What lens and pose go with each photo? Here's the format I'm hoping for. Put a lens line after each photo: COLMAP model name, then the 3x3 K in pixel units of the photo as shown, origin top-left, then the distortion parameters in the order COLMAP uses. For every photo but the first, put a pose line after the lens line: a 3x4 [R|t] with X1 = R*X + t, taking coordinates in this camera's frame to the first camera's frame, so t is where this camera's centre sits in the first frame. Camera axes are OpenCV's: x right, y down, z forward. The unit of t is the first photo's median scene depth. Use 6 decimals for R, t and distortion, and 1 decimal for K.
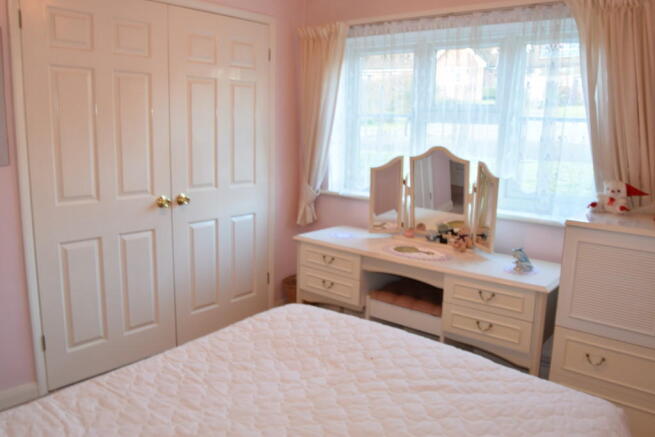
lens RADIAL K [[517.2, 0, 327.5], [0, 517.2, 218.5], [0, 0, 1]] dist [0.005210, 0.000677]
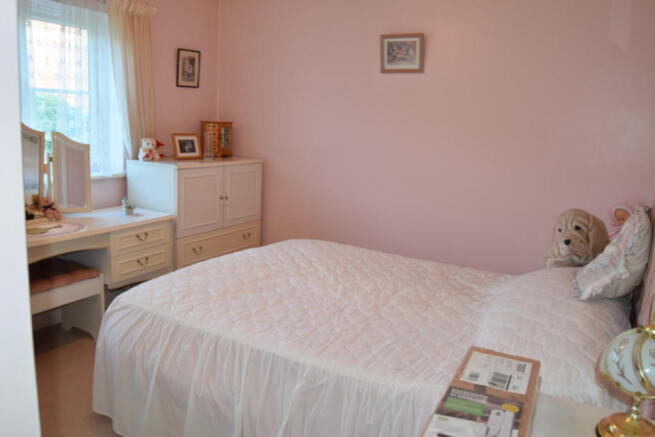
lens RADIAL K [[517.2, 0, 327.5], [0, 517.2, 218.5], [0, 0, 1]] dist [0.005210, 0.000677]
pose [[-0.231073, -0.221330, 0.947427, -0.987055], [0.117358, 0.960330, 0.252968, -0.161531], [-0.965833, 0.169642, -0.195931, 0.801979]]
